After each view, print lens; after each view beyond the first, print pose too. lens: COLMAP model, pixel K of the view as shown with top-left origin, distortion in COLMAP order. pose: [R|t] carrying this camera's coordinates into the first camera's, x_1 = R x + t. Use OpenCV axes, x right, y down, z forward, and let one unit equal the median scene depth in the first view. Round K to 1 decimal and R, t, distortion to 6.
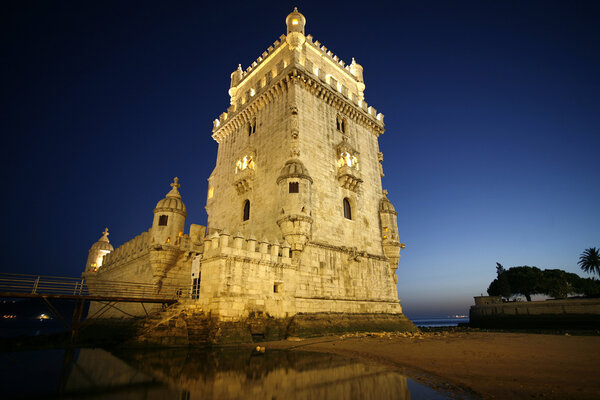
lens RADIAL K [[306.6, 0, 296.0], [0, 306.6, 201.7], [0, 0, 1]] dist [-0.030317, 0.000376]
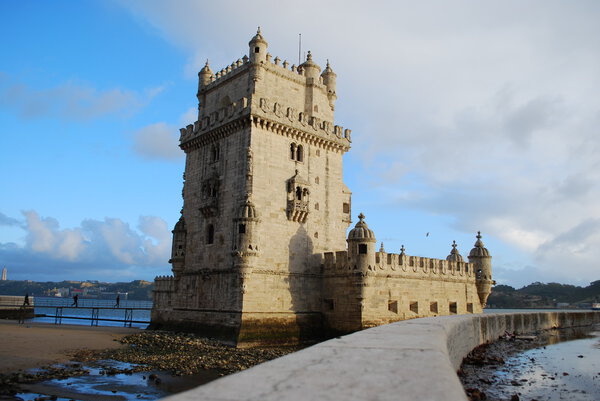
lens RADIAL K [[549.6, 0, 300.0], [0, 549.6, 200.5], [0, 0, 1]] dist [0.047008, 0.000142]
pose [[-0.058165, -0.182317, -0.981518, 2.415482], [0.329330, 0.924640, -0.191269, 0.450527], [0.942422, -0.334368, 0.006261, 1.455720]]
